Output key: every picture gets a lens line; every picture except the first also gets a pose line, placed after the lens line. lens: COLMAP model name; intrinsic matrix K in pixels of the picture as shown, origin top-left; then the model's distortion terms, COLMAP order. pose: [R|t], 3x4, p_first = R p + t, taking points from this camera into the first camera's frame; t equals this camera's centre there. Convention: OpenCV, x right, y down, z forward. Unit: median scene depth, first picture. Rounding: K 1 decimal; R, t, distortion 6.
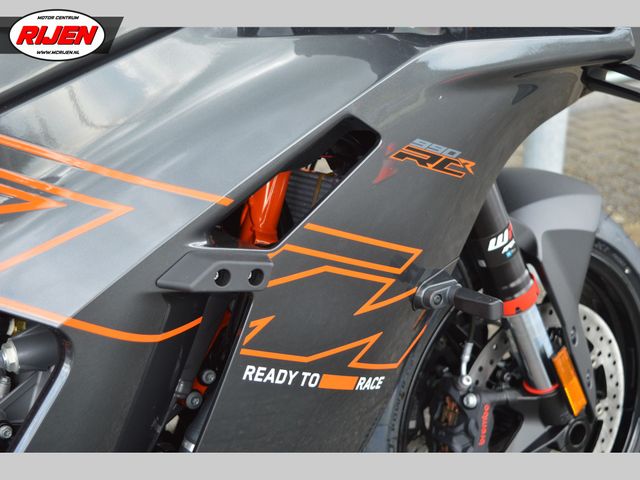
lens RADIAL K [[1014.2, 0, 320.0], [0, 1014.2, 240.0], [0, 0, 1]] dist [-0.008562, -0.015245]
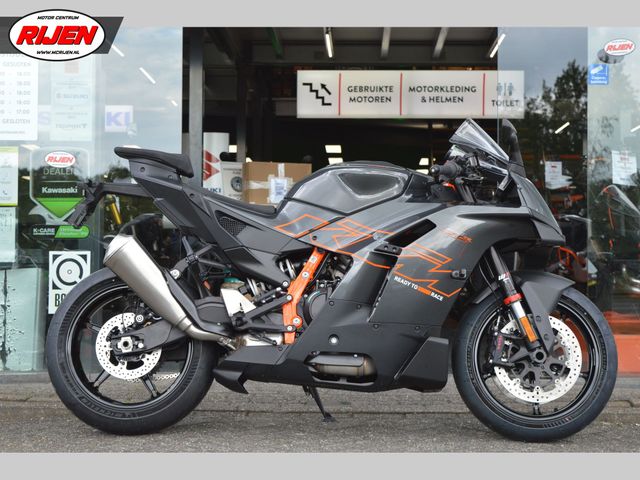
lens RADIAL K [[1386.5, 0, 320.0], [0, 1386.5, 240.0], [0, 0, 1]] dist [0.256502, -0.034169]
pose [[0.804079, -0.031956, -0.593663, 2.651942], [-0.225099, 0.907849, -0.353751, 1.797430], [0.550261, 0.418077, 0.722790, -2.884771]]
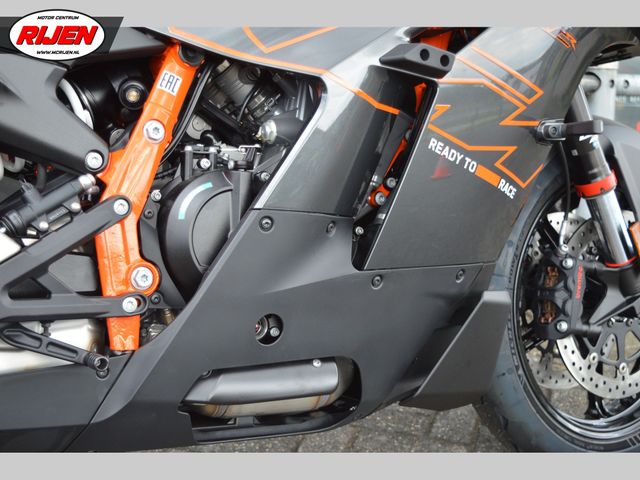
lens RADIAL K [[967.5, 0, 320.0], [0, 967.5, 240.0], [0, 0, 1]] dist [-0.031951, -0.140593]
pose [[0.999543, 0.015895, -0.025696, -0.170919], [-0.021538, 0.971278, -0.236971, 0.525640], [0.021191, 0.237416, 0.971177, -0.273553]]
